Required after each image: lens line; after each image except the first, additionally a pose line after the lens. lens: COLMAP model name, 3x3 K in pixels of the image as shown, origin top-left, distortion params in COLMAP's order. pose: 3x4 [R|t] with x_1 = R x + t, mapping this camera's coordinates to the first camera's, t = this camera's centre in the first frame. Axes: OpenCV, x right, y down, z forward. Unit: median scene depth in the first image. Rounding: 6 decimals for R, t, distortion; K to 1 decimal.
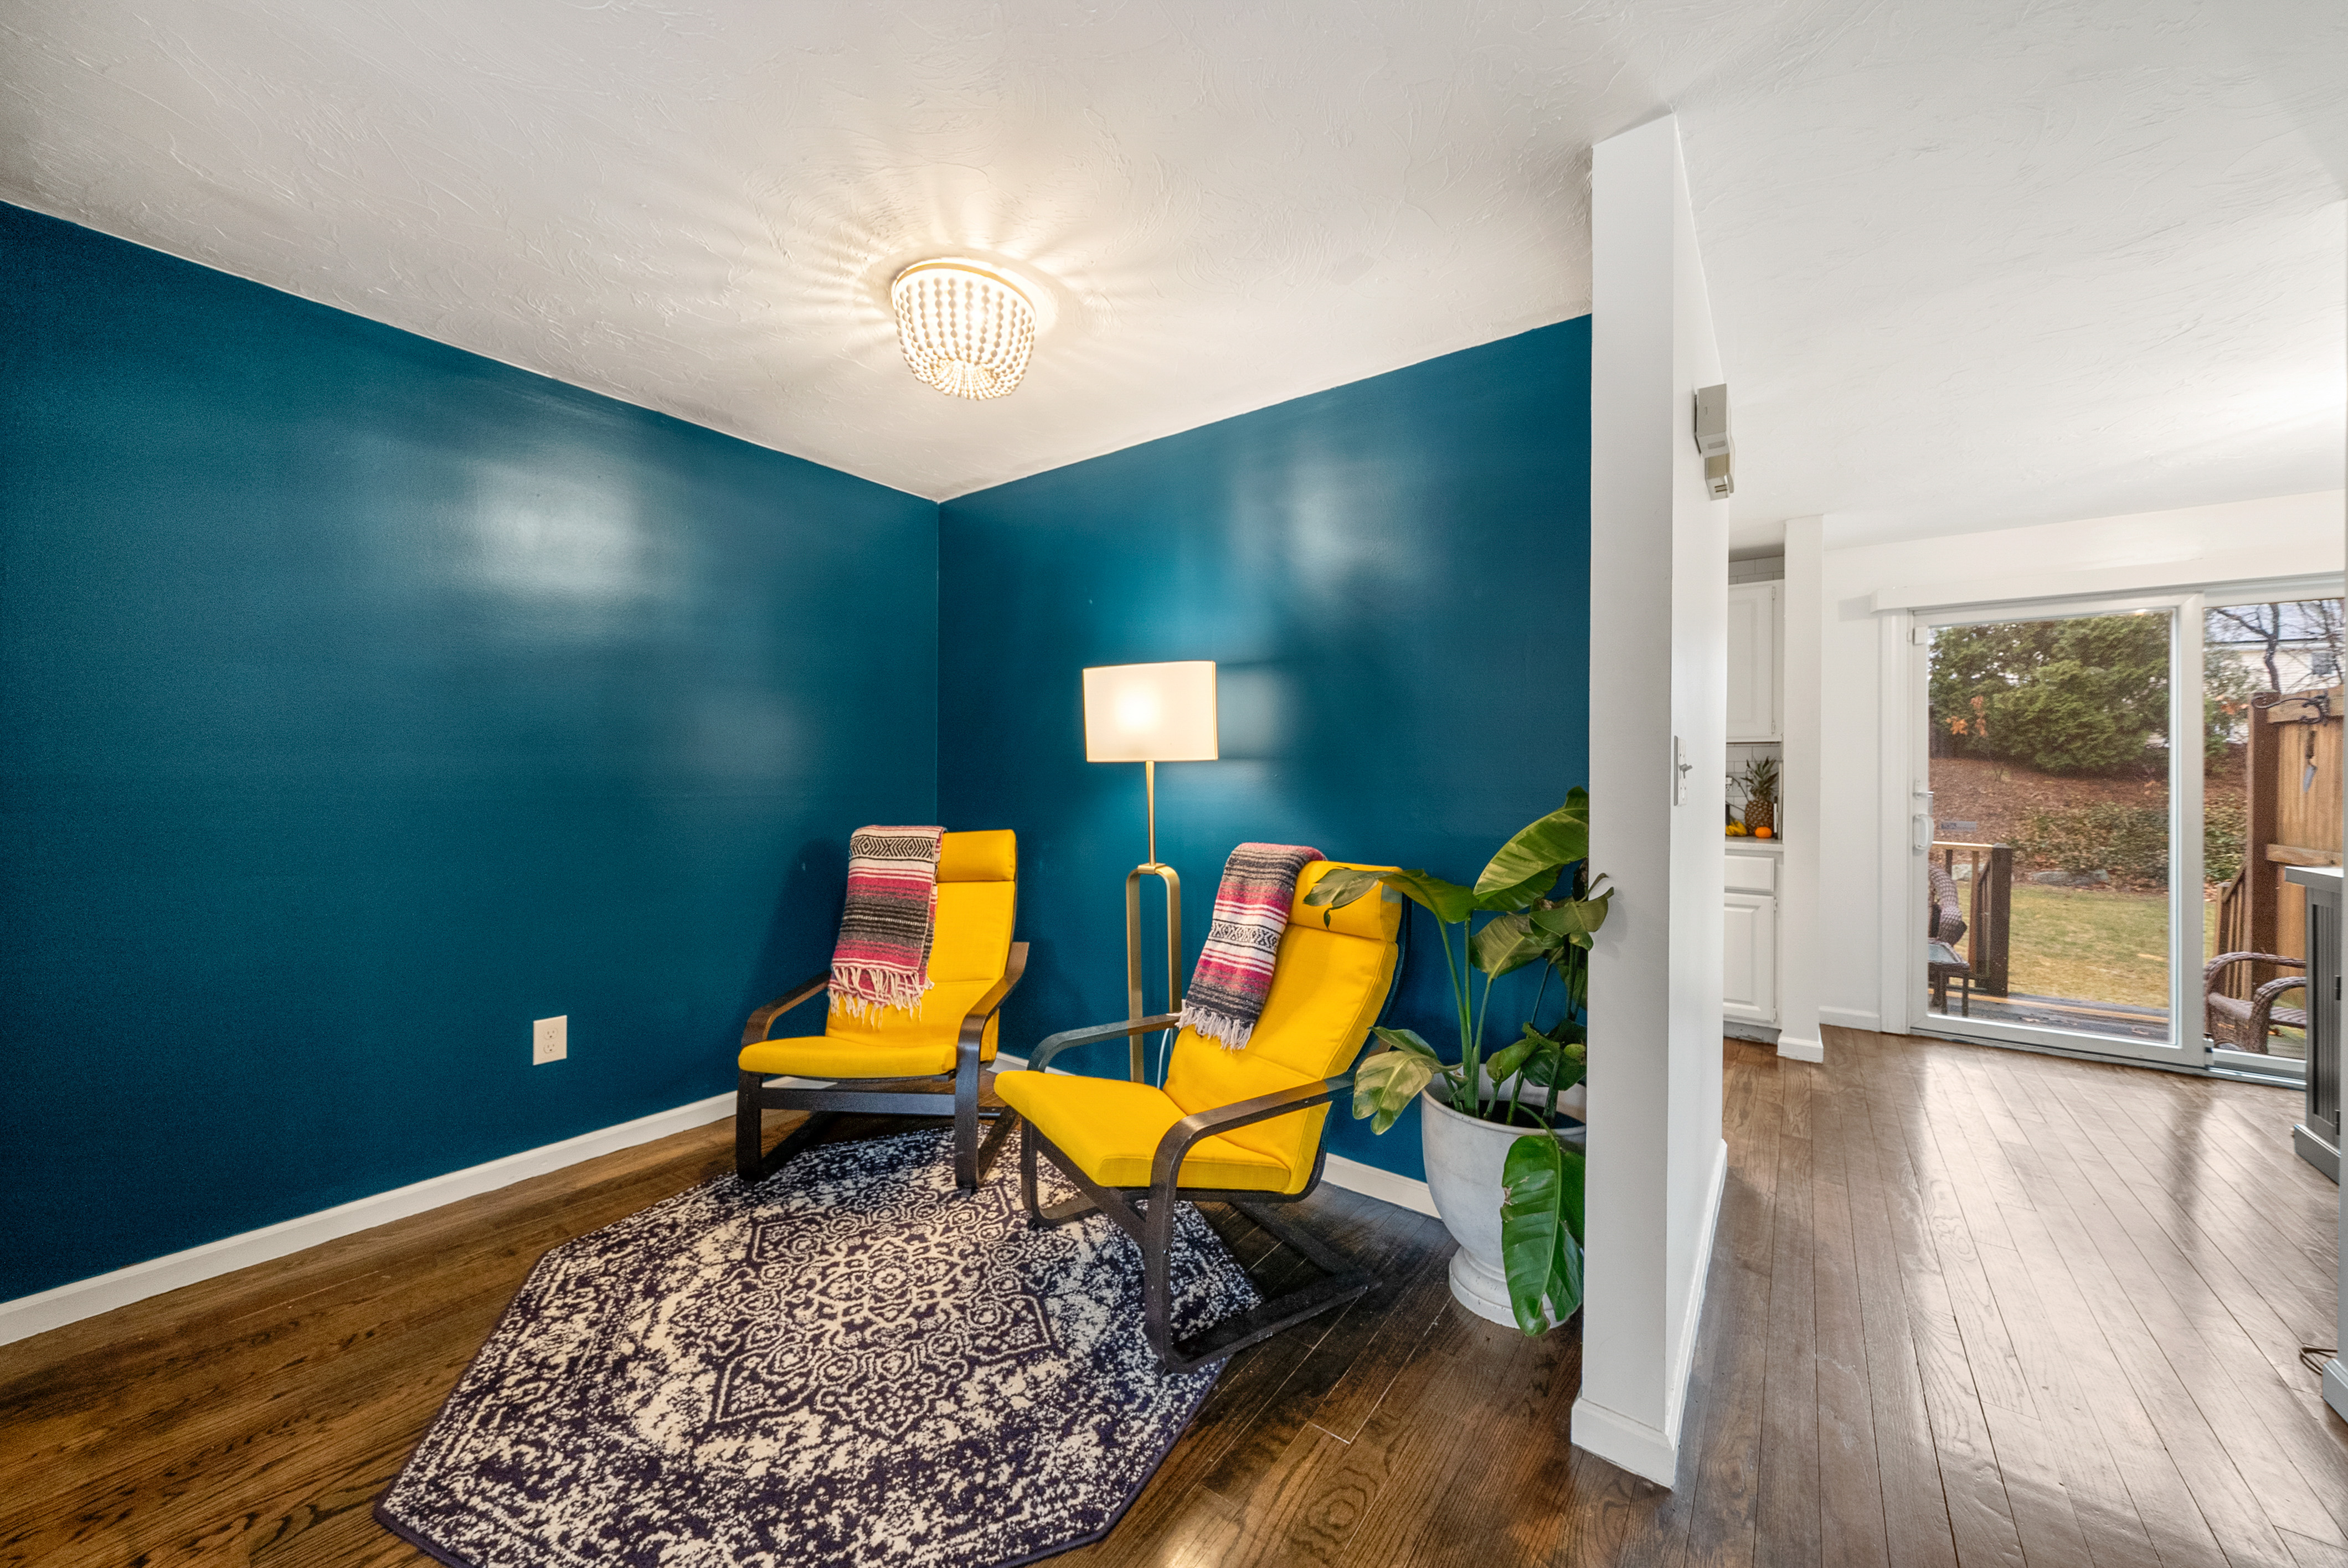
lens RADIAL K [[856.1, 0, 1134.9], [0, 856.1, 778.5], [0, 0, 1]] dist [-0.001204, 0.000016]
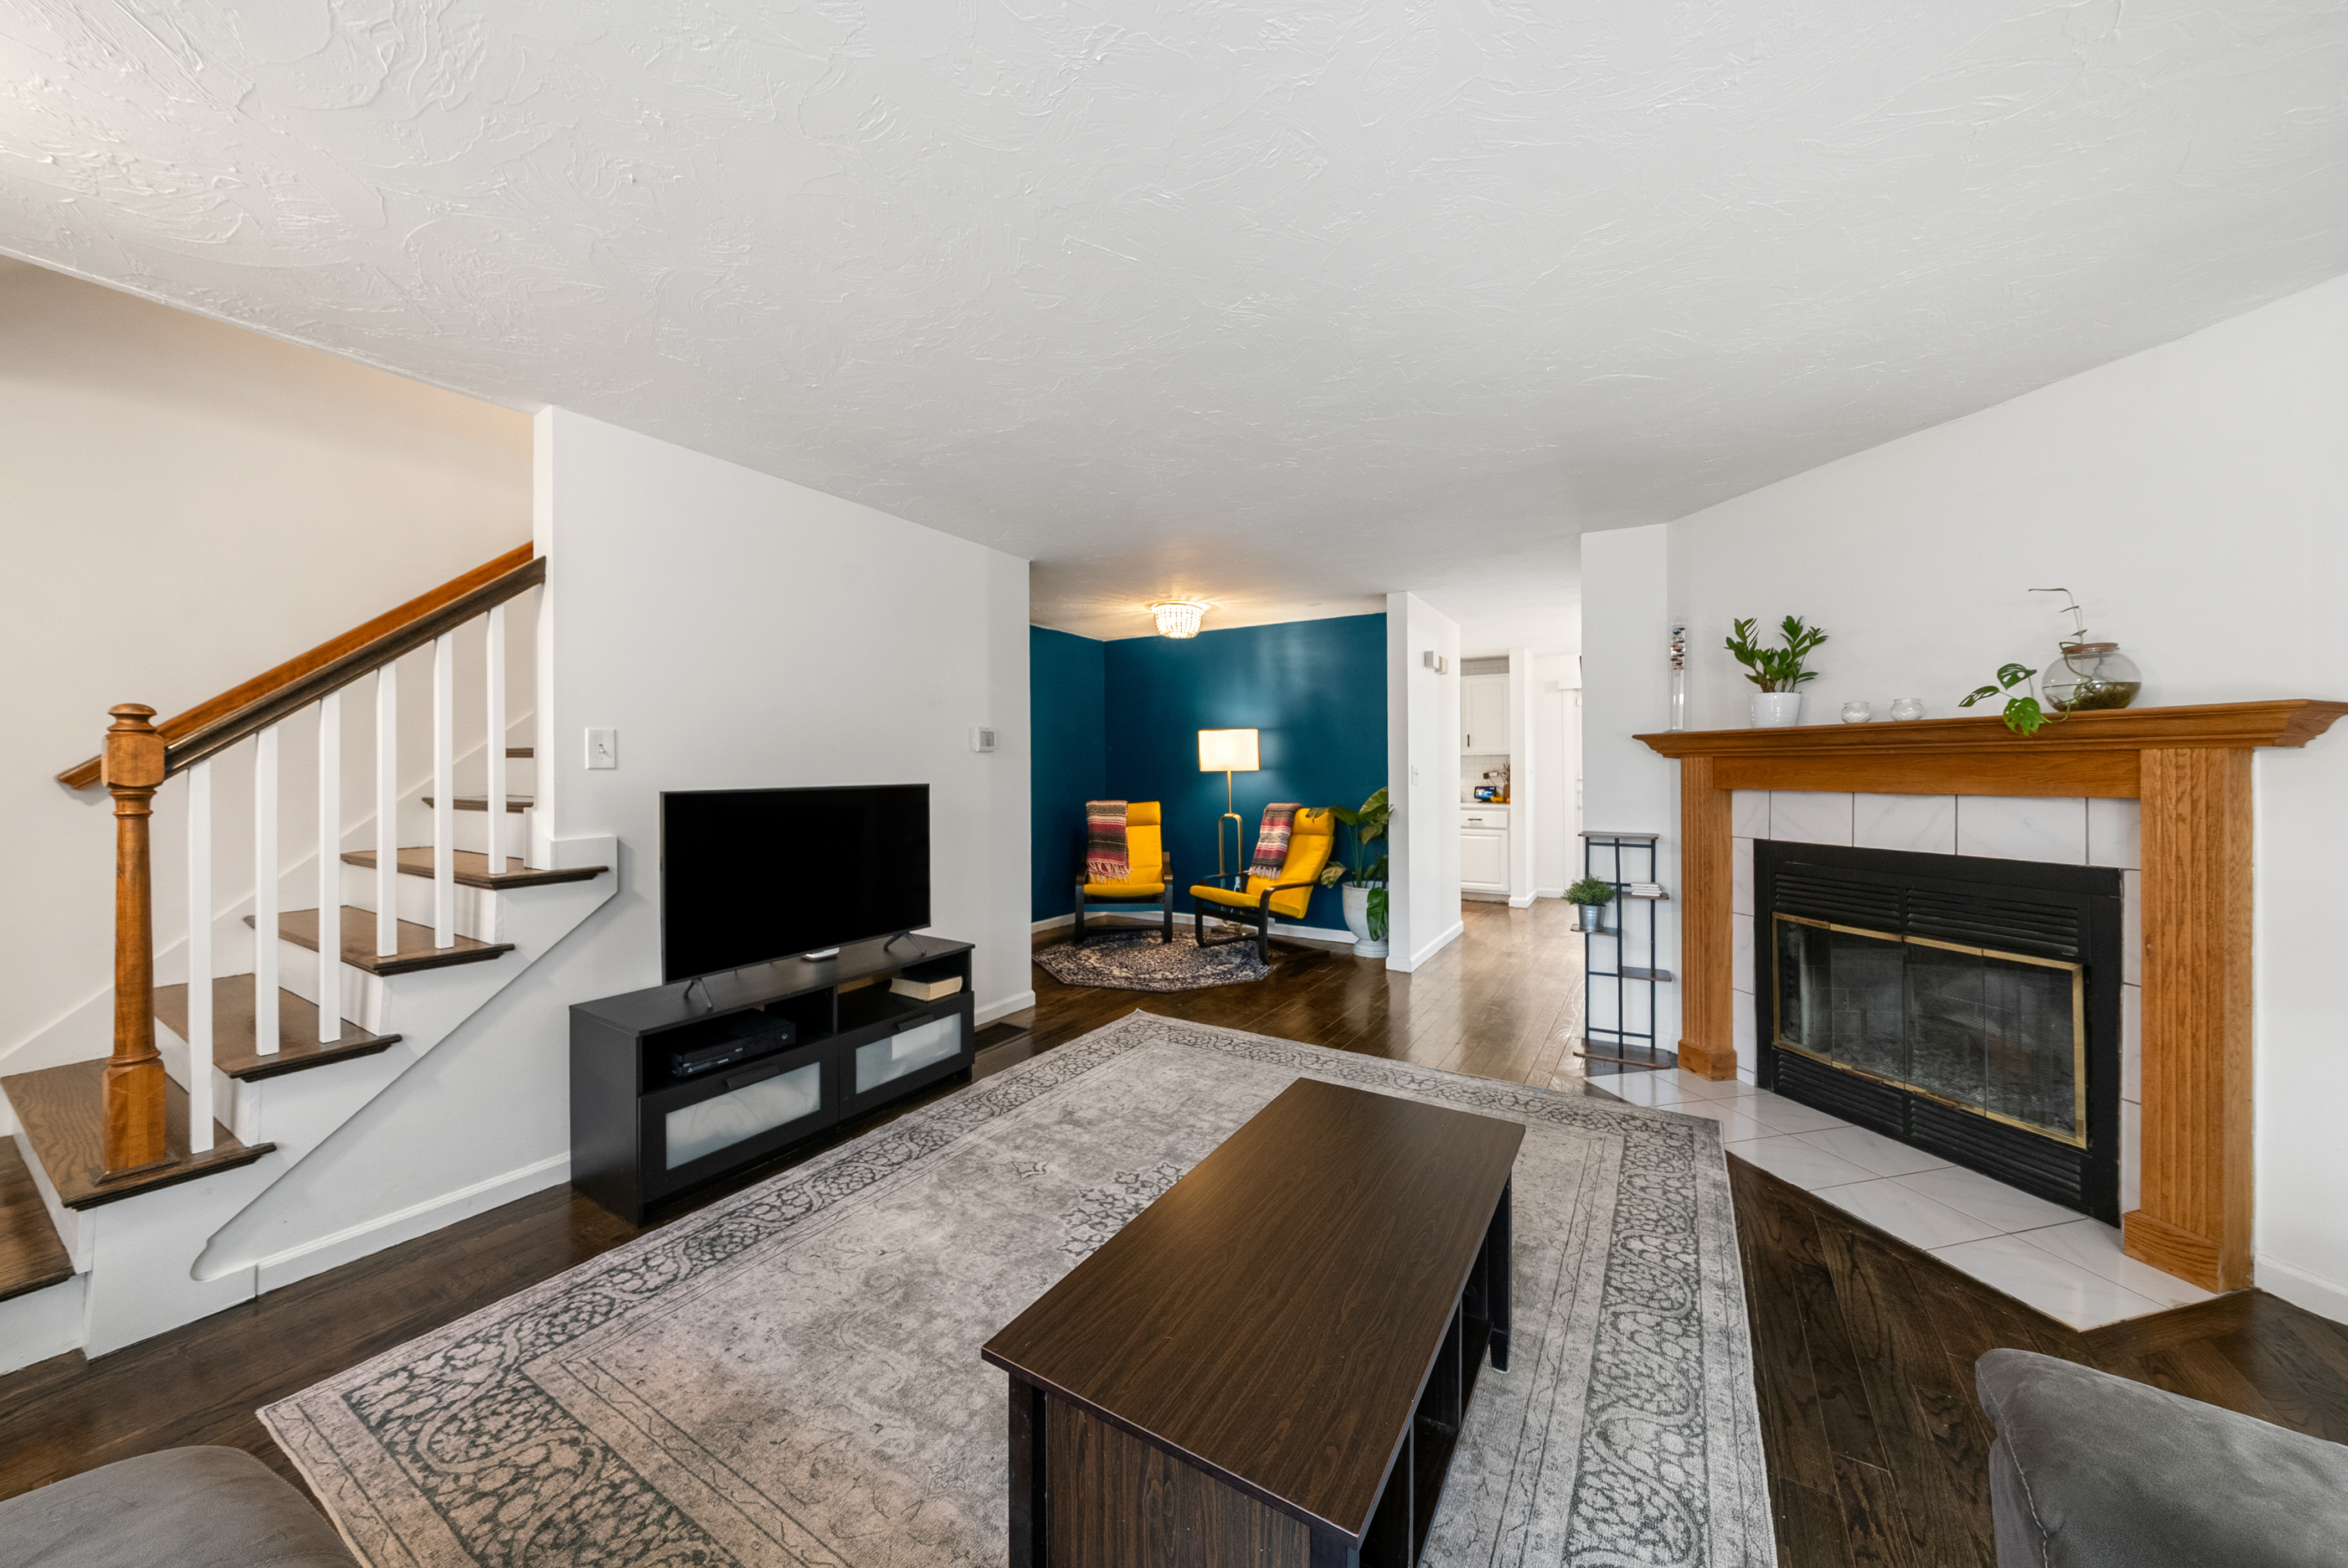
lens RADIAL K [[800.1, 0, 1150.8], [0, 800.1, 770.9], [0, 0, 1]] dist [-0.002311, -0.000621]
pose [[0.995504, -0.012295, 0.093914, -0.411511], [0.012447, 0.999922, -0.001027, -0.019318], [-0.093895, 0.002192, 0.995580, -1.205270]]
